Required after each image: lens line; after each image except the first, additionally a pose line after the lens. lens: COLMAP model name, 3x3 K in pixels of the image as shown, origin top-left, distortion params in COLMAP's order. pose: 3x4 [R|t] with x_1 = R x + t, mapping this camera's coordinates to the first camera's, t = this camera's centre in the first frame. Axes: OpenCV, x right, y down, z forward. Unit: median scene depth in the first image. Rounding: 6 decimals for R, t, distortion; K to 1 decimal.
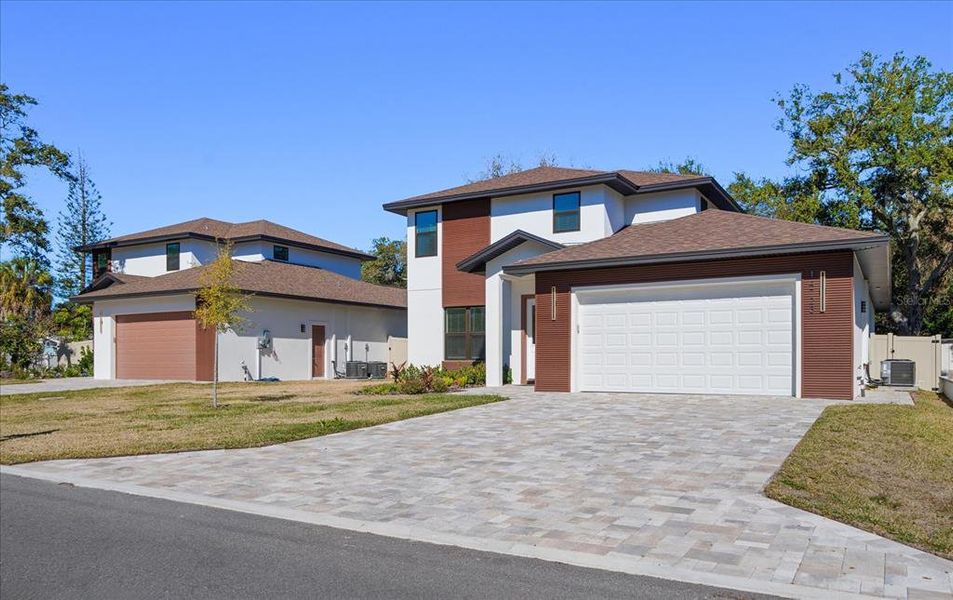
lens RADIAL K [[711.5, 0, 472.2], [0, 711.5, 369.3], [0, 0, 1]] dist [-0.003404, 0.000104]
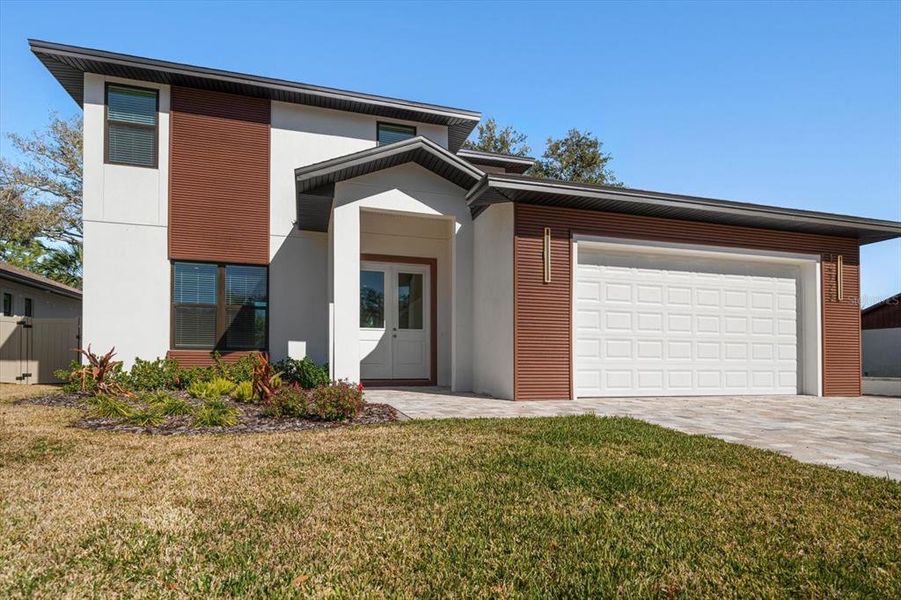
lens RADIAL K [[499.8, 0, 454.1], [0, 499.8, 360.8], [0, 0, 1]] dist [0.000944, -0.000082]
pose [[0.680777, 0.011232, 0.732405, -0.182306], [0.001640, 0.999857, -0.016858, 0.003583], [-0.732489, 0.012678, 0.680661, 0.555249]]
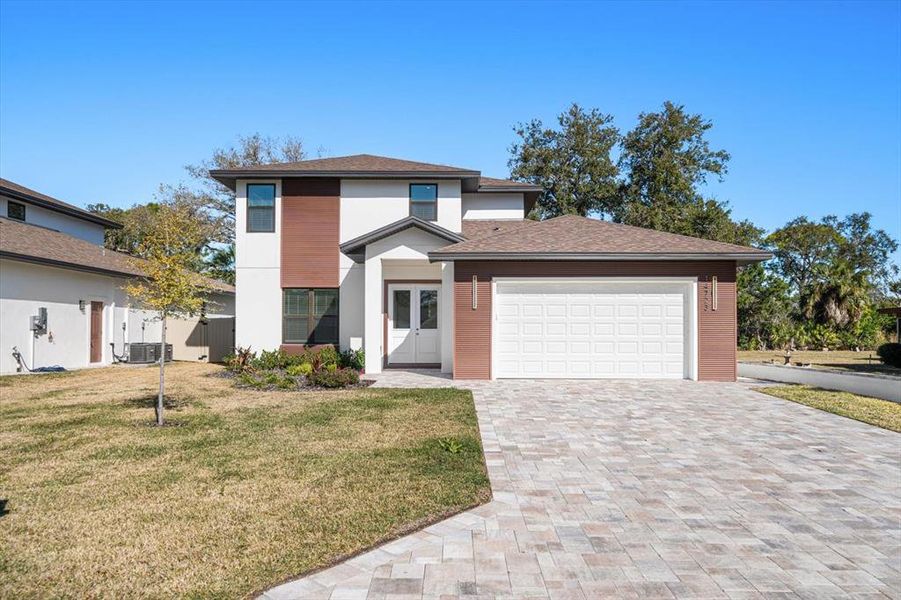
lens RADIAL K [[605.3, 0, 453.7], [0, 605.3, 321.3], [0, 0, 1]] dist [-0.006238, 0.002889]
pose [[0.863787, 0.012600, 0.503699, -0.247417], [0.002396, 0.999573, -0.029113, -0.018982], [-0.503851, 0.026354, 0.863388, 0.199326]]
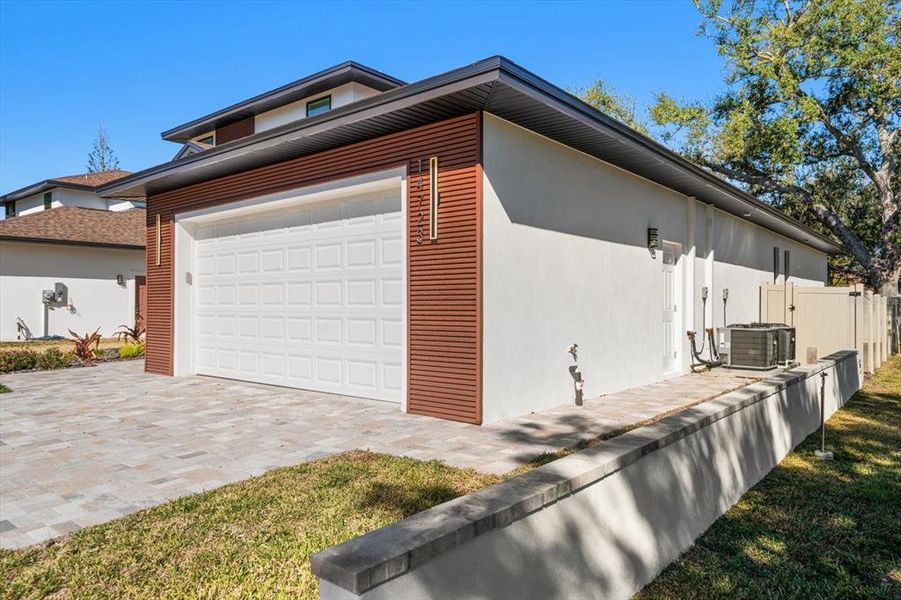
lens RADIAL K [[601.1, 0, 454.6], [0, 601.1, 306.8], [0, 0, 1]] dist [0.004851, 0.002536]
pose [[0.988094, 0.001775, -0.153841, 0.342122], [-0.003456, 0.999937, -0.010661, -0.018452], [0.153812, 0.011066, 0.988038, 0.355688]]
